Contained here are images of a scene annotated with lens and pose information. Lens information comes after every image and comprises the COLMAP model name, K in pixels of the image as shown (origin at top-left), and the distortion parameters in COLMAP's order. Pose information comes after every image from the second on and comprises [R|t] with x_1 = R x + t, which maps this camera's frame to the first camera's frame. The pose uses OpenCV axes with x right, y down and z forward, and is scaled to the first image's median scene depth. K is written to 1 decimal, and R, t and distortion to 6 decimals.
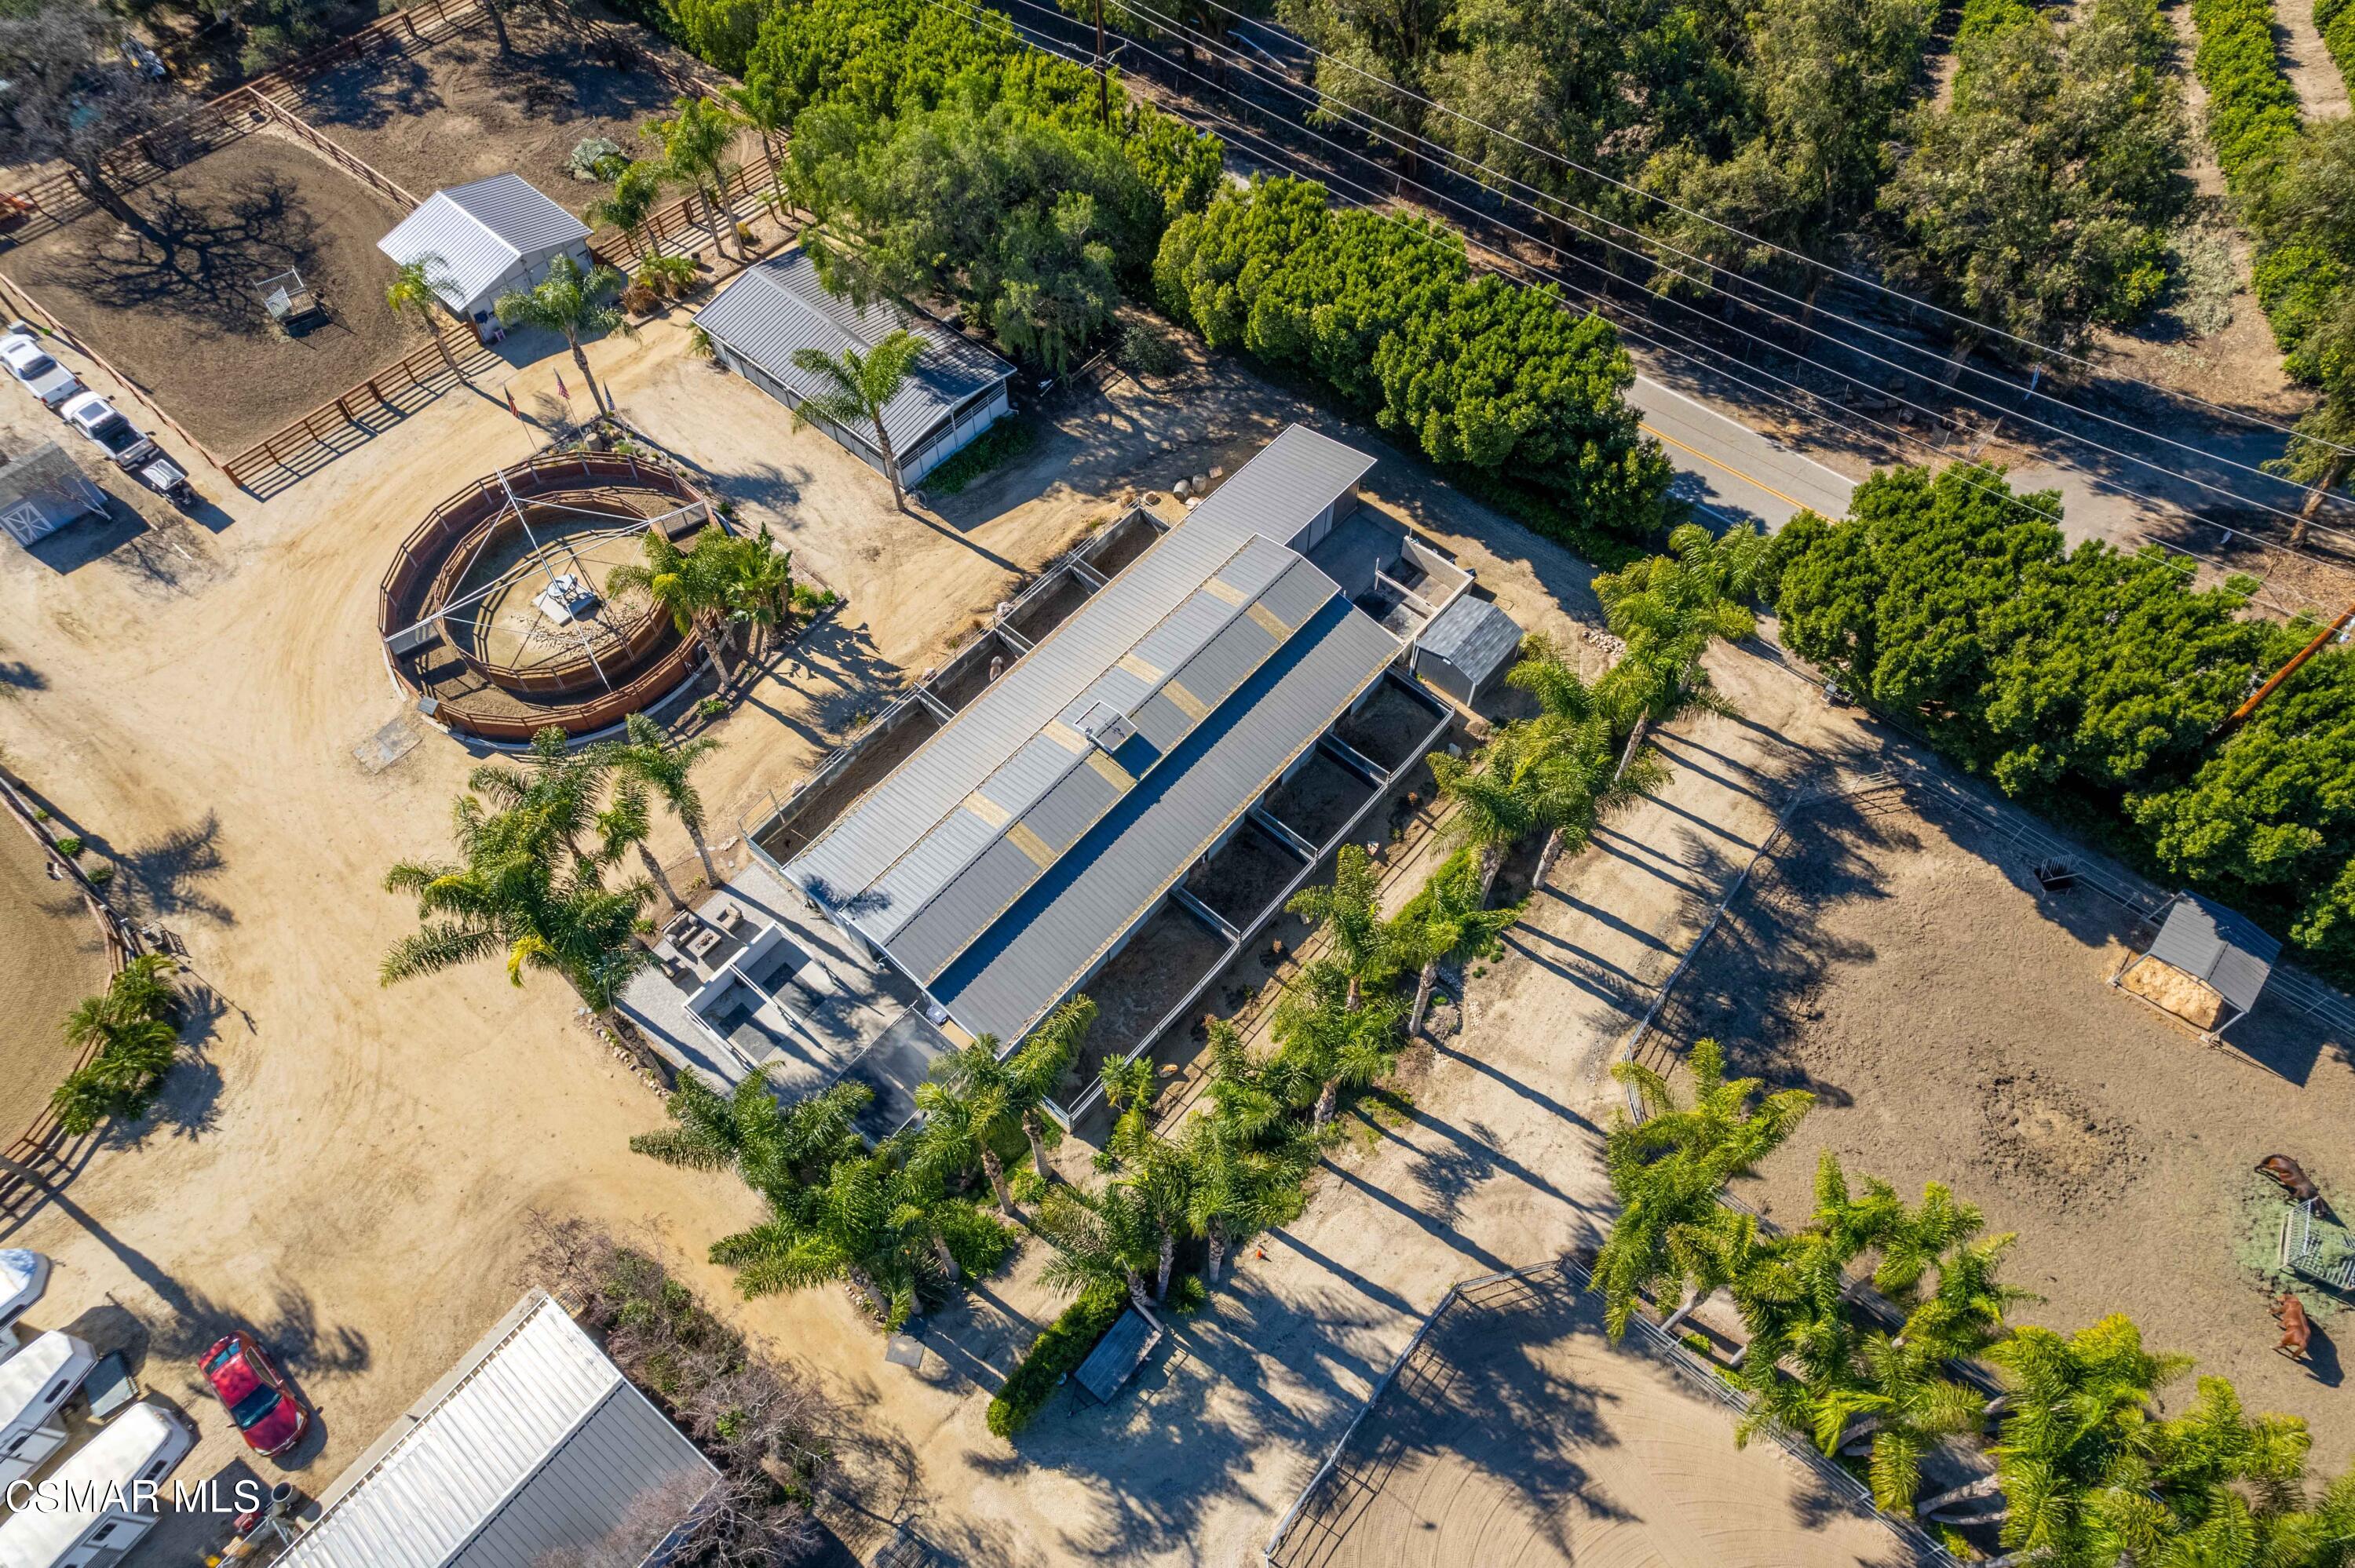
lens RADIAL K [[1511.8, 0, 1186.1], [0, 1511.8, 775.4], [0, 0, 1]] dist [-0.077668, 0.074099]
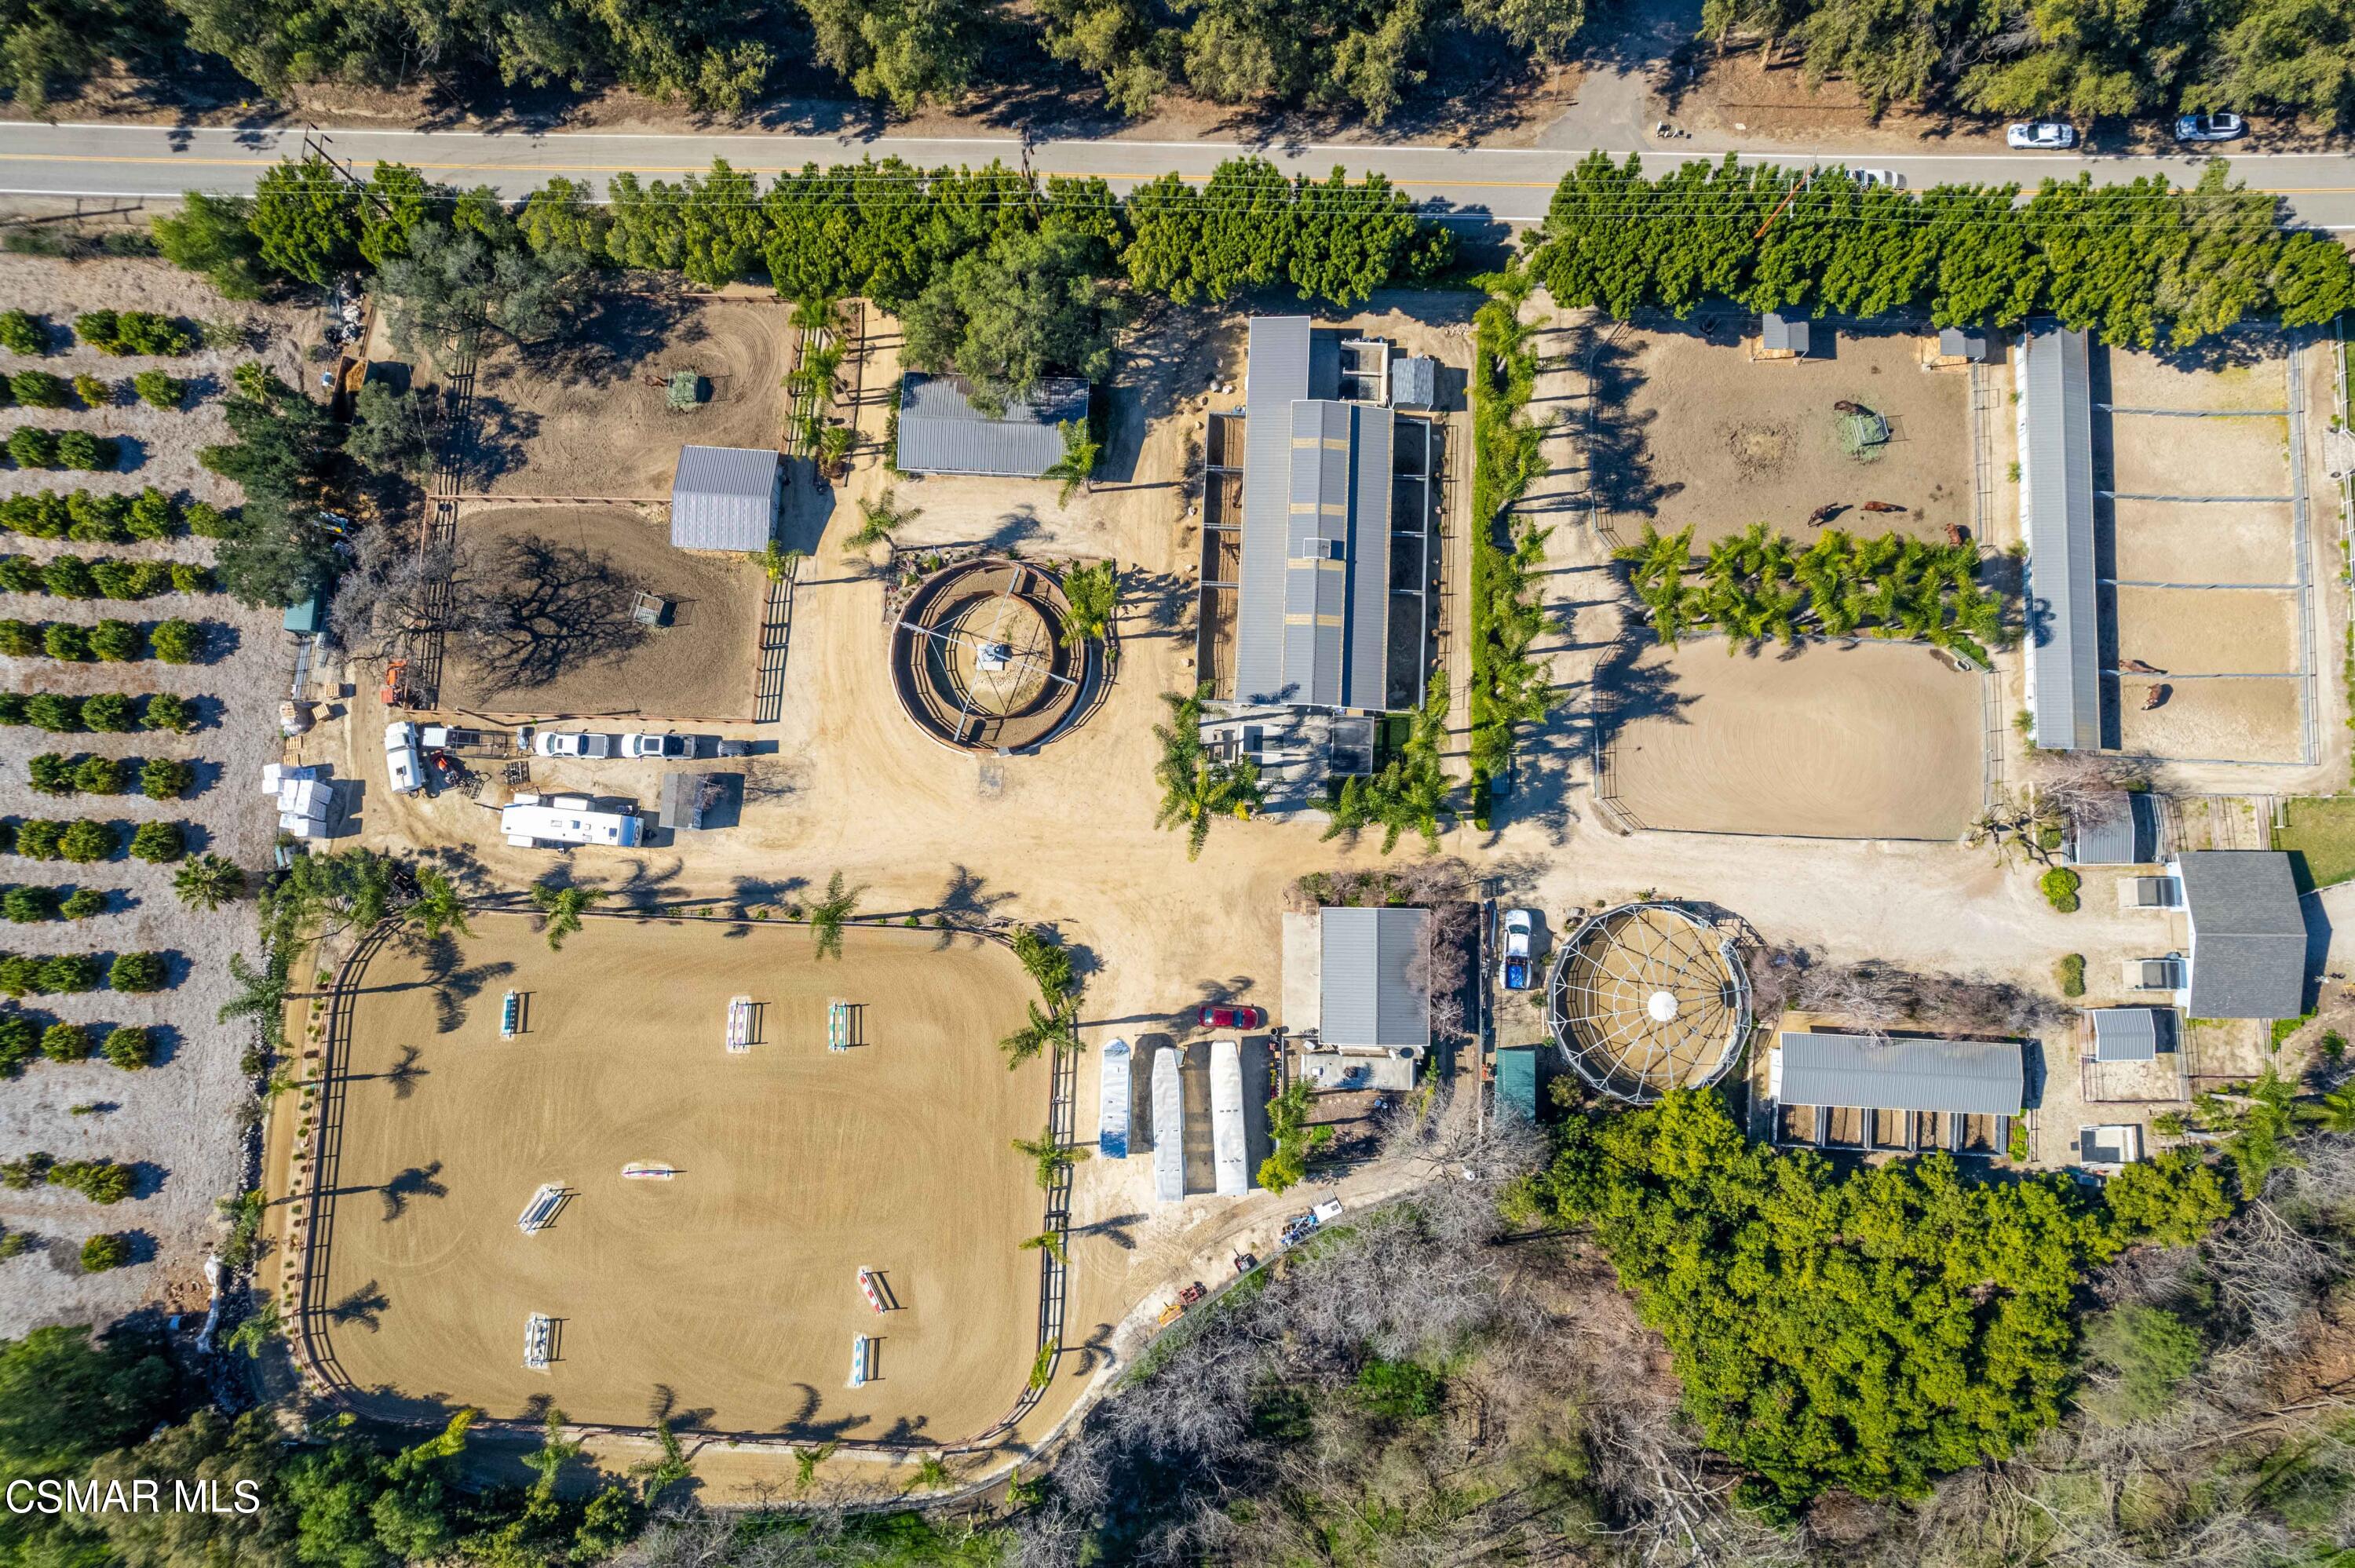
lens RADIAL K [[1511.8, 0, 1186.1], [0, 1511.8, 775.4], [0, 0, 1]] dist [-0.077668, 0.074099]
pose [[0.785052, -0.616092, 0.064221, -0.466022], [0.524874, 0.716685, 0.459205, -0.762403], [-0.328939, -0.326791, 0.886006, -0.743937]]
